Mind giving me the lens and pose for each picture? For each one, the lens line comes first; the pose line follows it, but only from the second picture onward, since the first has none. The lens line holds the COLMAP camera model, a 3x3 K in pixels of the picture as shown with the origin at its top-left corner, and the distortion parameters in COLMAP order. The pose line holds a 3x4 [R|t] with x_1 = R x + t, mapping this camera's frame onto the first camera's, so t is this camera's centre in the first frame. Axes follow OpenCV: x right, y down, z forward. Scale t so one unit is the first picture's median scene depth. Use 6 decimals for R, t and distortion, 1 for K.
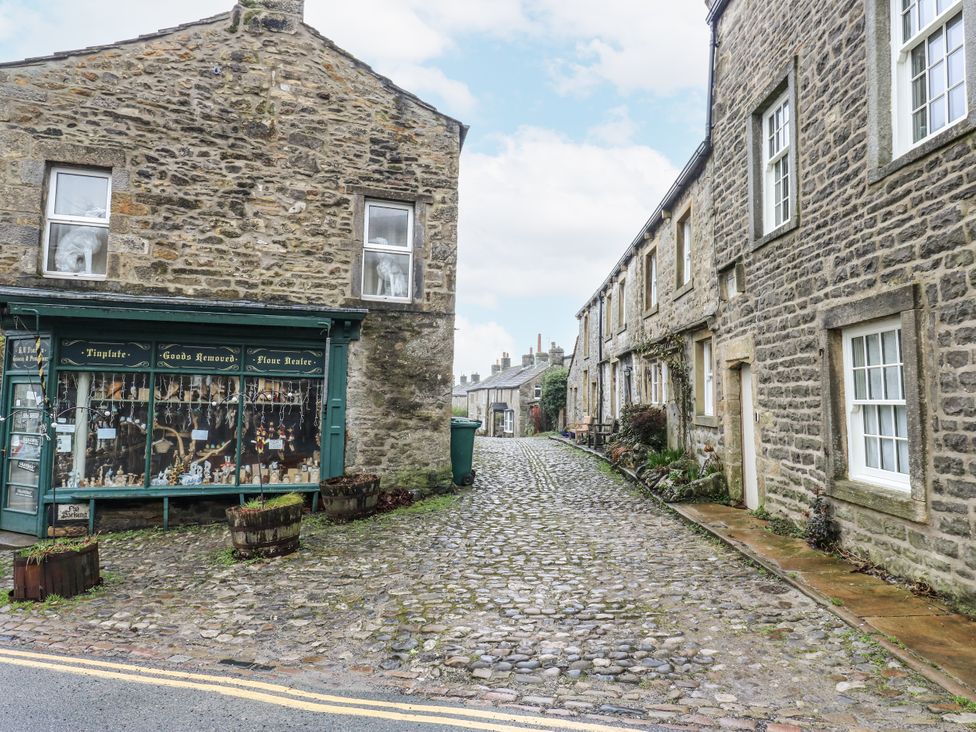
lens RADIAL K [[506.7, 0, 488.0], [0, 506.7, 366.0], [0, 0, 1]] dist [-0.001617, -0.001231]
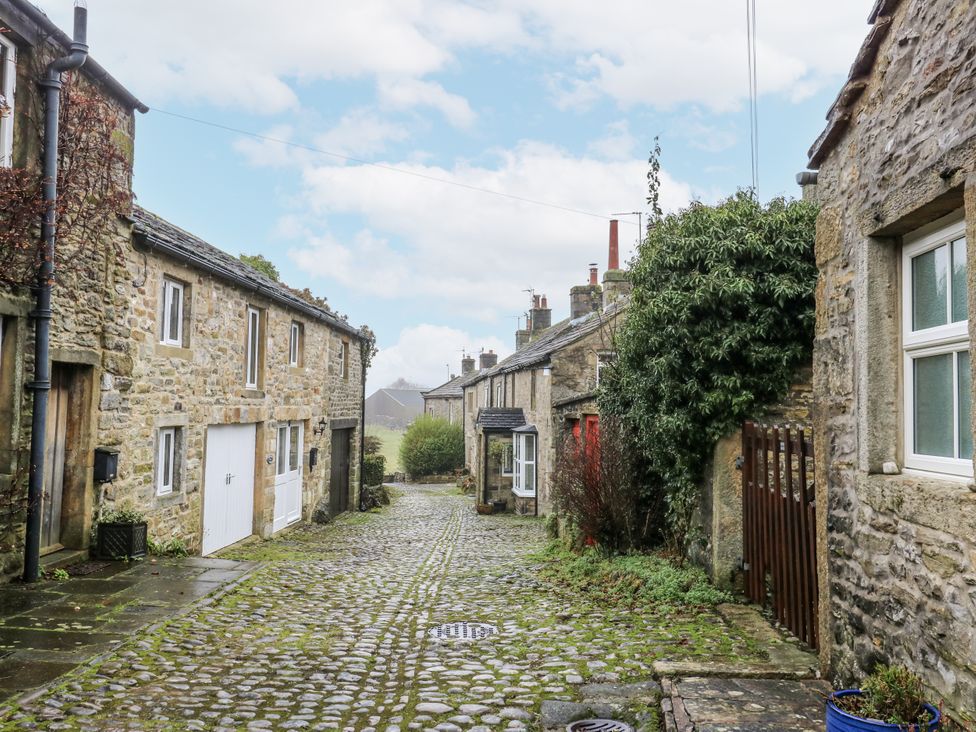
lens RADIAL K [[506.7, 0, 488.0], [0, 506.7, 366.0], [0, 0, 1]] dist [-0.001617, -0.001231]
pose [[0.985234, -0.023535, -0.169587, 0.075119], [0.019823, 0.999526, -0.023549, 0.051088], [0.170061, 0.019840, 0.985234, 0.650162]]
